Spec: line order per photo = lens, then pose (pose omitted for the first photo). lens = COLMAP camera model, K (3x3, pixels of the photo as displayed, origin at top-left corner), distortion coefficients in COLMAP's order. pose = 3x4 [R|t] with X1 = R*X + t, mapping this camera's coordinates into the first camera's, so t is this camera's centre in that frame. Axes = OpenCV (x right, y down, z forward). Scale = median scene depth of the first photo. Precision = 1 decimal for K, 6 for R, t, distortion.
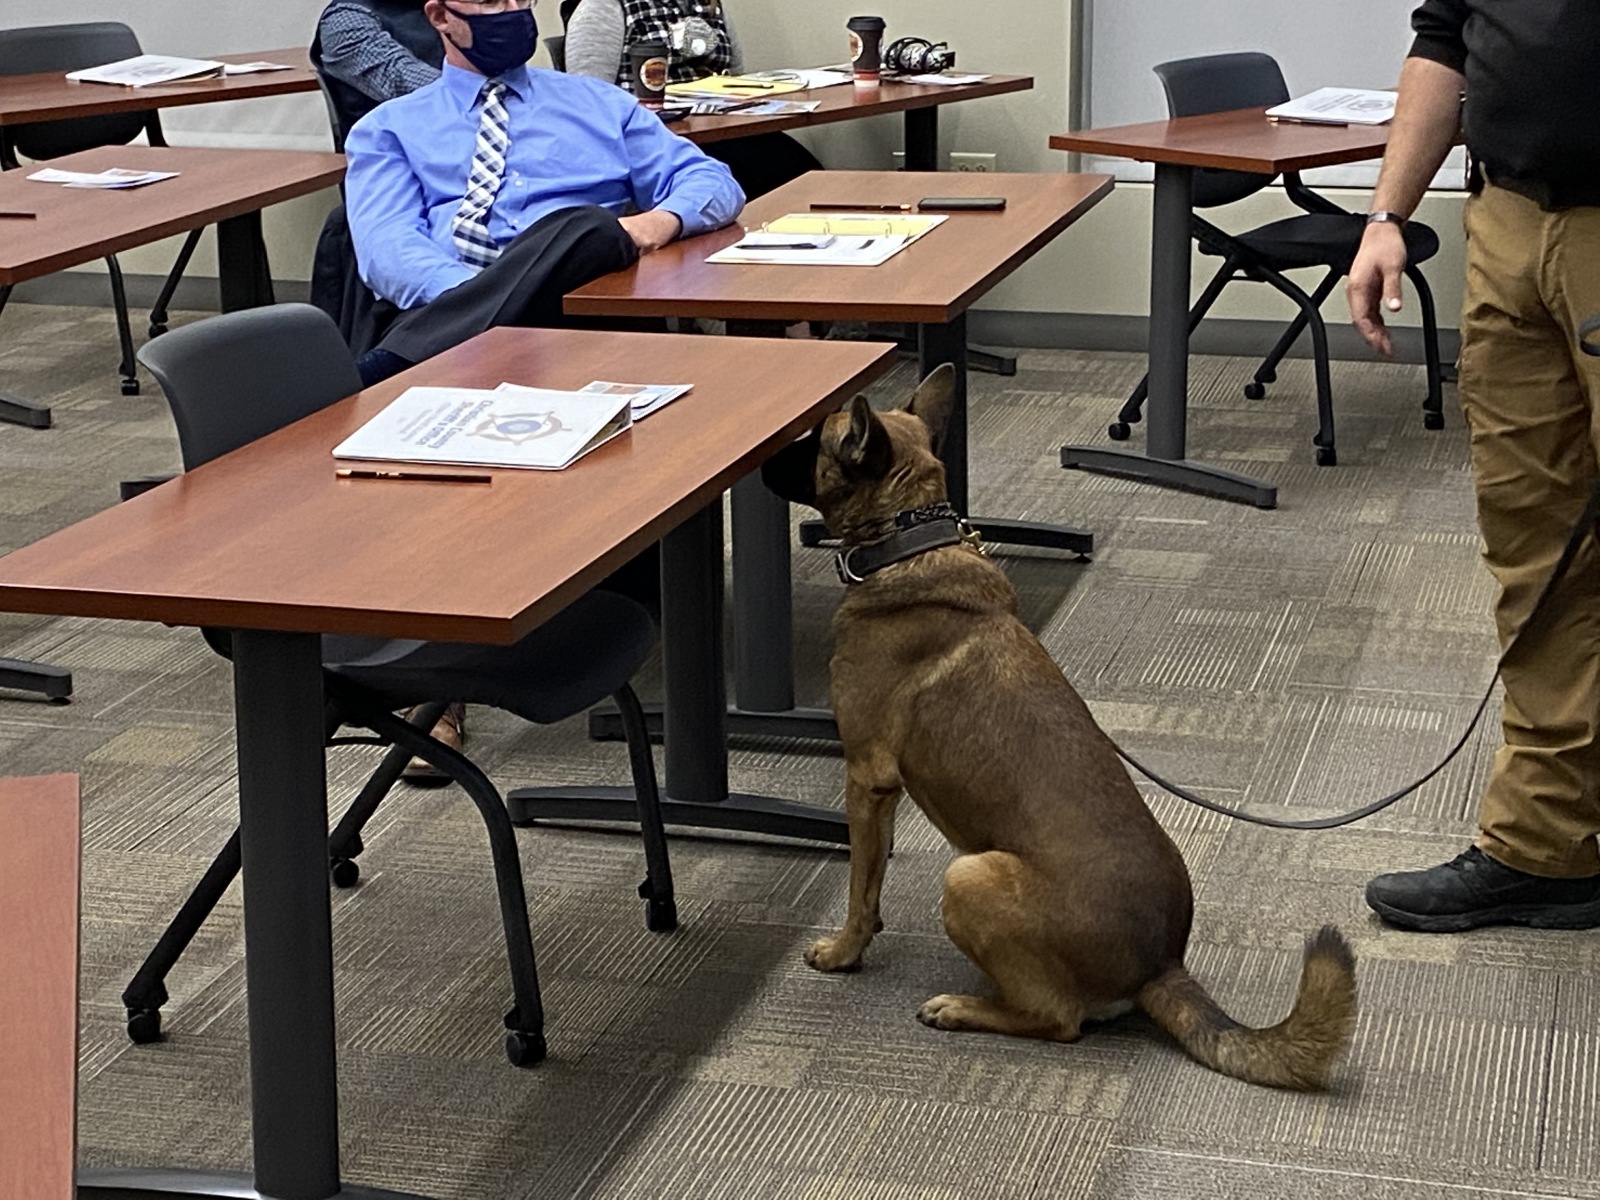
lens RADIAL K [[3281.9, 0, 799.2], [0, 3281.9, 600.9], [0, 0, 1]] dist [-0.043825, 0.000000]
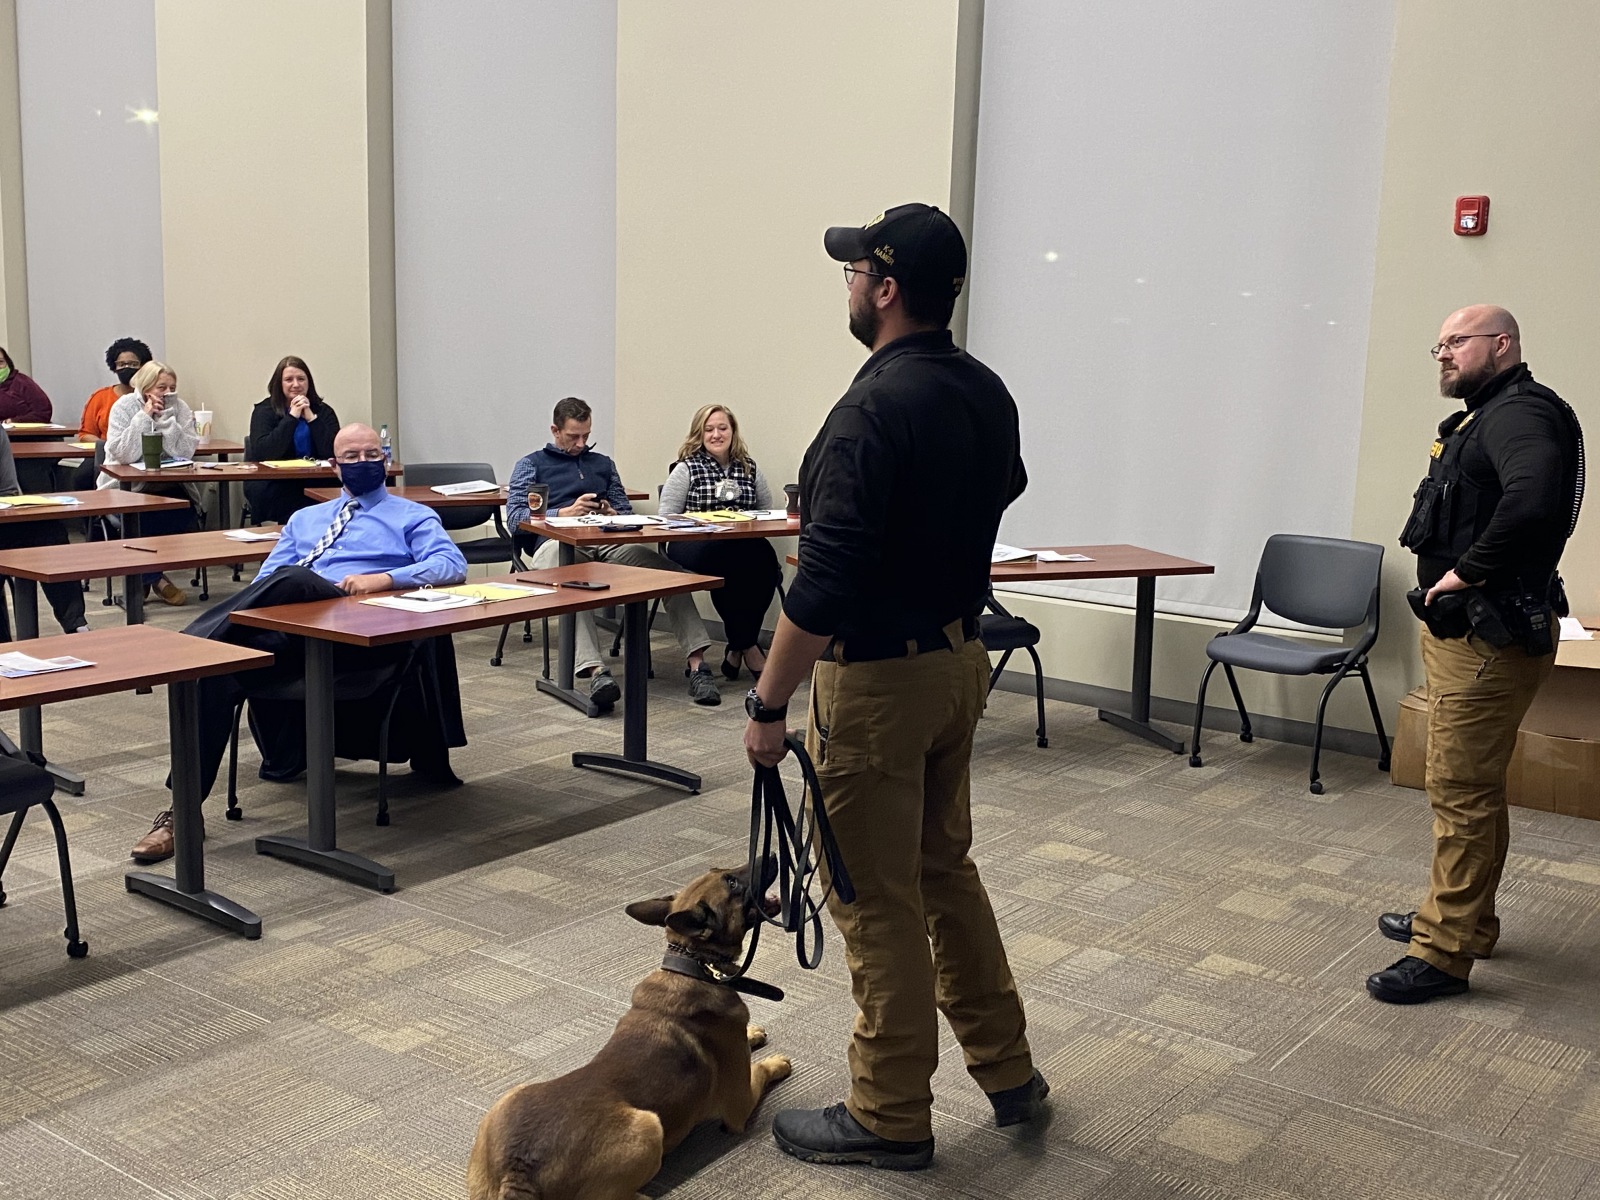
lens RADIAL K [[1697.1, 0, 798.0], [0, 1697.1, 596.8], [0, 0, 1]] dist [-0.025513, 0.000000]
pose [[0.931000, 0.091564, -0.353349, 0.352449], [-0.128266, 0.988357, -0.081840, -0.038714], [0.341742, 0.121515, 0.931905, 0.125404]]
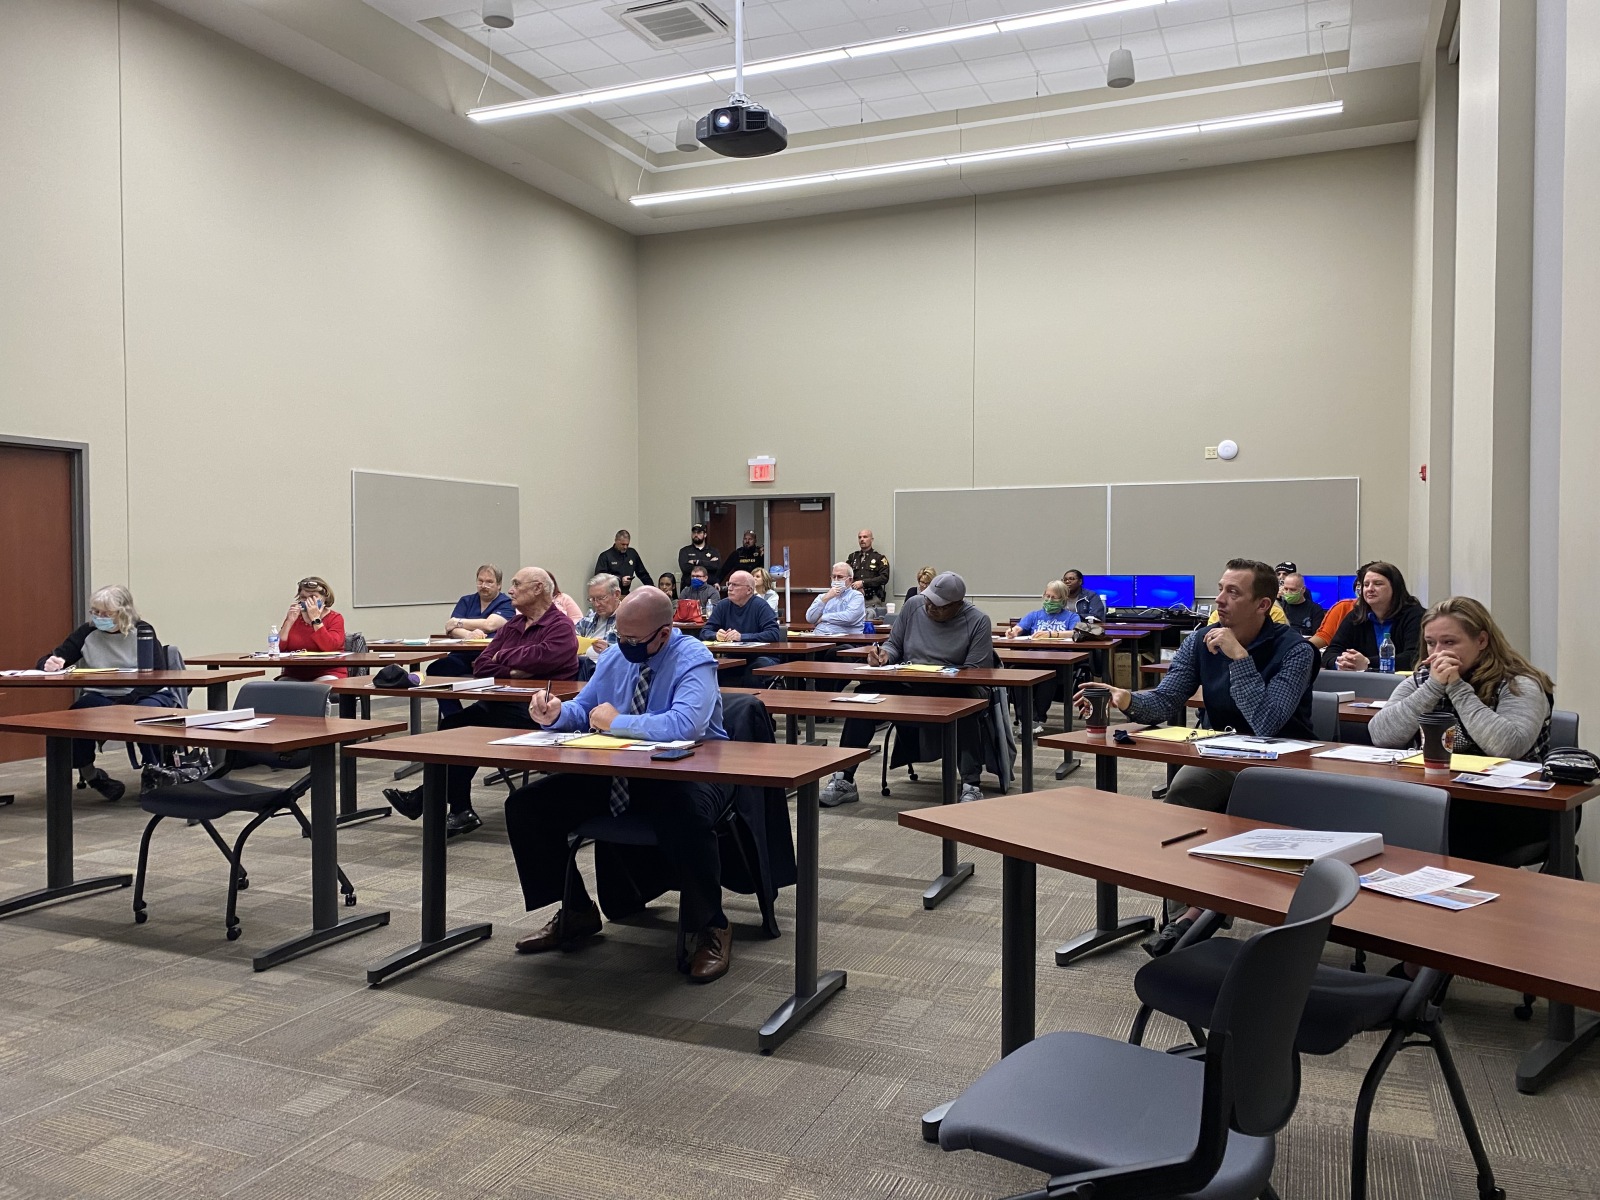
lens RADIAL K [[1244.1, 0, 793.5], [0, 1244.1, 597.9], [0, 0, 1]] dist [0.016601, -0.001996]
pose [[-0.139212, 0.042719, -0.989341, 0.462226], [-0.254611, 0.963937, 0.077449, -0.186151], [0.956971, 0.262679, -0.123315, 0.802914]]
